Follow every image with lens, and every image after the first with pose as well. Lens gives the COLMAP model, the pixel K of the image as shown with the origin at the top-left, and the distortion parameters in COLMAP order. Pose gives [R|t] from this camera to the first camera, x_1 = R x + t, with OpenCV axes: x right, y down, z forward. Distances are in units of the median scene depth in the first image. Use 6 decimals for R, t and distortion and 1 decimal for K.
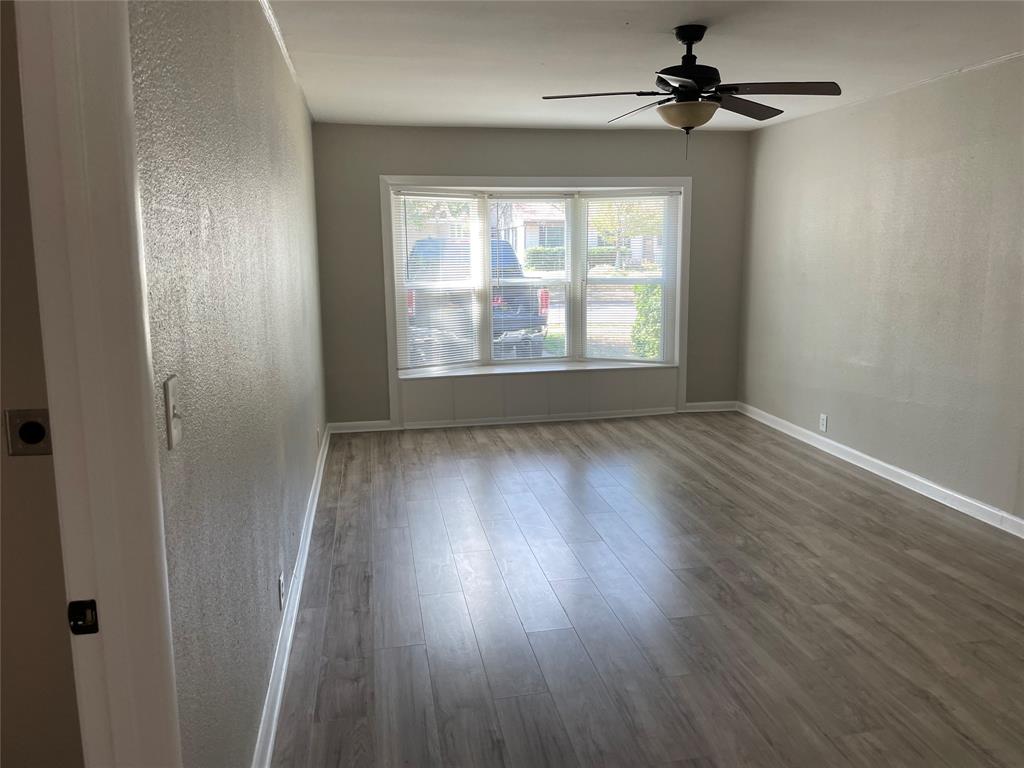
lens RADIAL K [[784.1, 0, 510.2], [0, 784.1, 385.0], [0, 0, 1]] dist [0.059930, -0.029292]
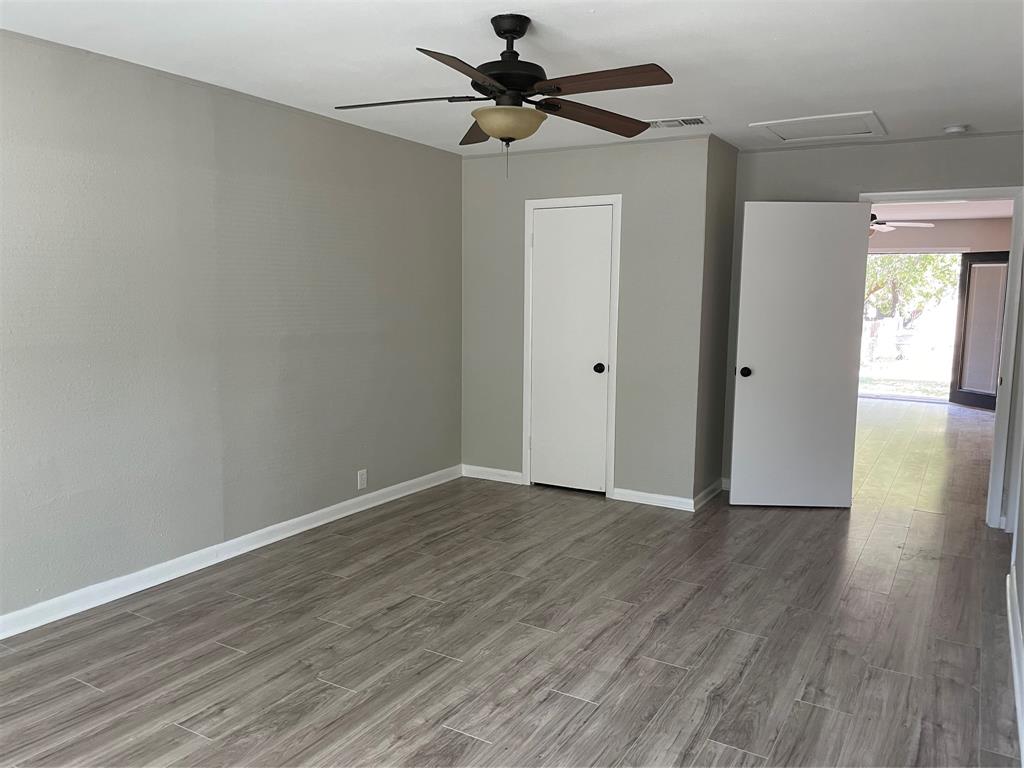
lens RADIAL K [[784.1, 0, 507.5], [0, 784.1, 385.2], [0, 0, 1]] dist [0.059930, -0.029292]
pose [[-0.754137, -0.092070, 0.650231, -0.337626], [0.100749, 0.962183, 0.253089, -0.292354], [-0.648943, 0.256374, -0.716341, 1.657098]]
